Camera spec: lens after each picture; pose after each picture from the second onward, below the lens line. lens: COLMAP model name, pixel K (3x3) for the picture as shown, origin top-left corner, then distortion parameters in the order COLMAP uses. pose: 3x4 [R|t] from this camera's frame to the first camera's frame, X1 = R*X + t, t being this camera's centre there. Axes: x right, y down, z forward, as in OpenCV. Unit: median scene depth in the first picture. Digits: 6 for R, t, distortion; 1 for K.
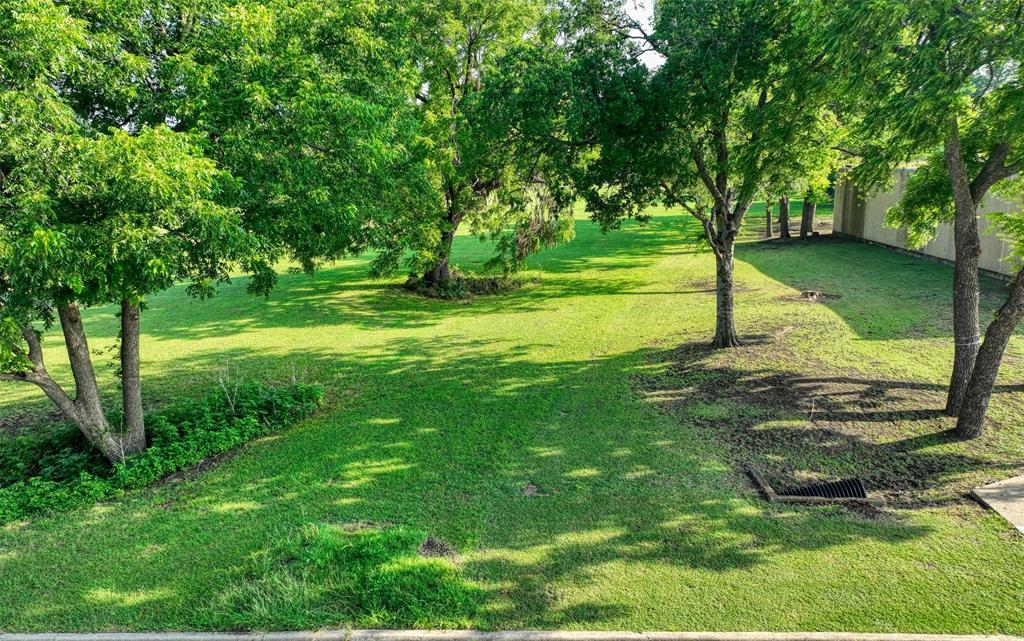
lens RADIAL K [[706.7, 0, 512.0], [0, 706.7, 320.5], [0, 0, 1]] dist [0.006074, 0.002780]
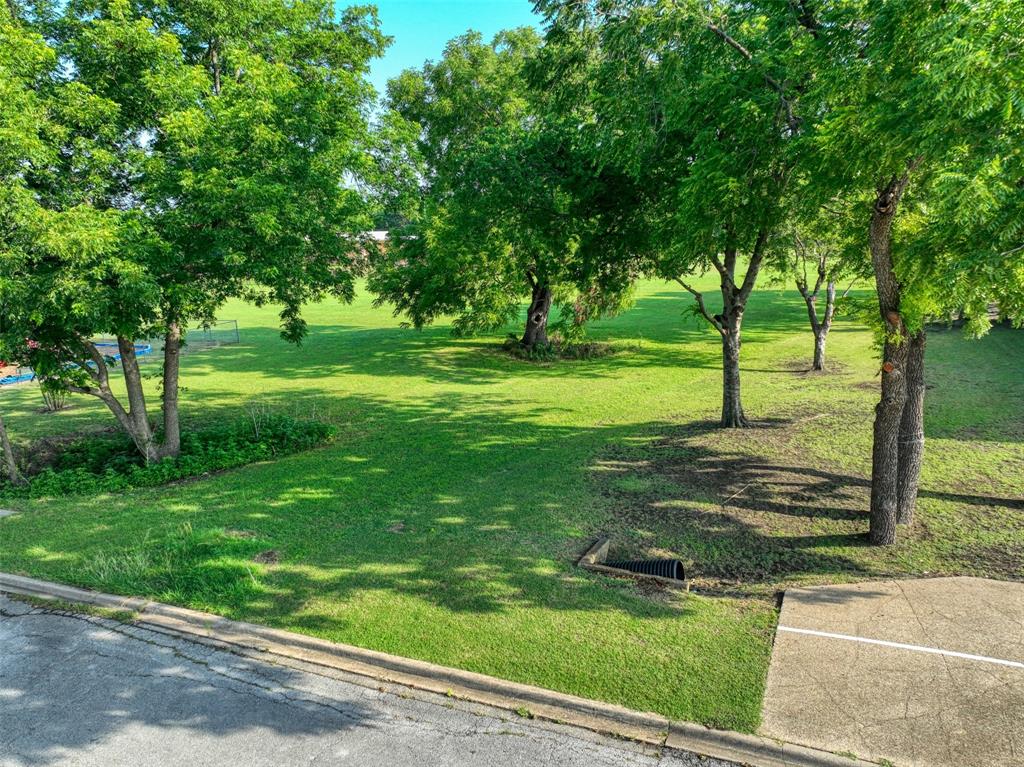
lens RADIAL K [[723.5, 0, 513.8], [0, 723.5, 376.2], [0, 0, 1]] dist [0.008292, 0.009620]
pose [[0.948340, 0.076476, -0.307899, 0.398181], [-0.080878, 0.996723, -0.001542, -0.007946], [0.306772, 0.026364, 0.951418, -0.025211]]
